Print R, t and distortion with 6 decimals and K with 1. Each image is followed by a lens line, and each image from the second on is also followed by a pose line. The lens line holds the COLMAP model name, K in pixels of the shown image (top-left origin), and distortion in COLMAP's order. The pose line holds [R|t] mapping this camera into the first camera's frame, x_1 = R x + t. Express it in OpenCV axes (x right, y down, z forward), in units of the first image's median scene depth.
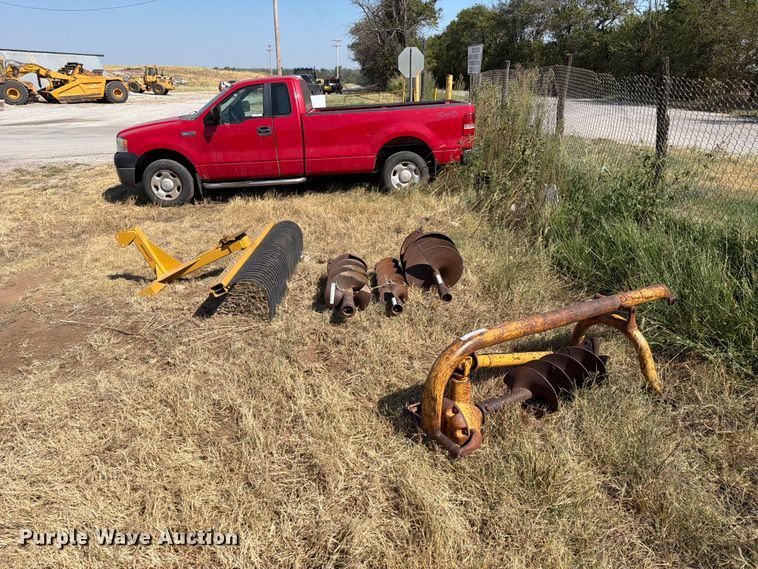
lens RADIAL K [[542.8, 0, 379.0], [0, 542.8, 284.5], [0, 0, 1]] dist [0.005071, -0.034527]
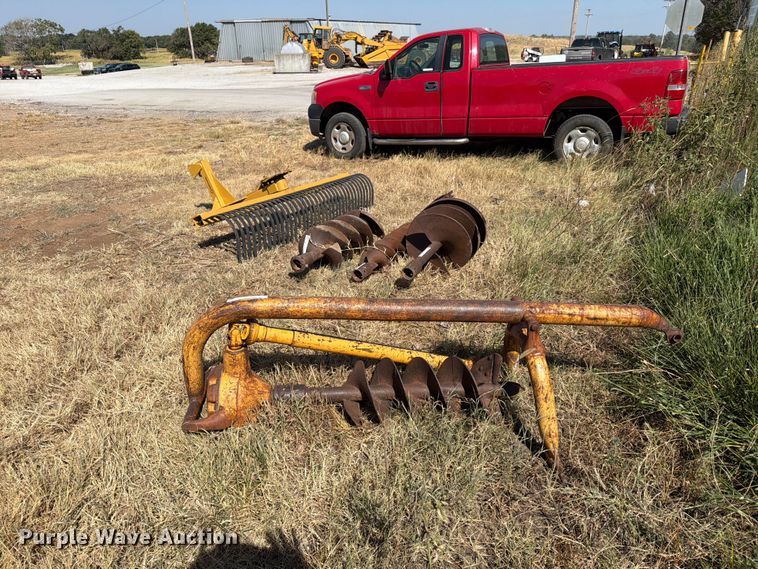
lens RADIAL K [[542.8, 0, 379.0], [0, 542.8, 284.5], [0, 0, 1]] dist [0.005071, -0.034527]
pose [[0.872867, 0.182213, -0.452660, 0.196353], [-0.157745, 0.983222, 0.091604, -0.011175], [0.461757, -0.008554, 0.886965, 0.097968]]
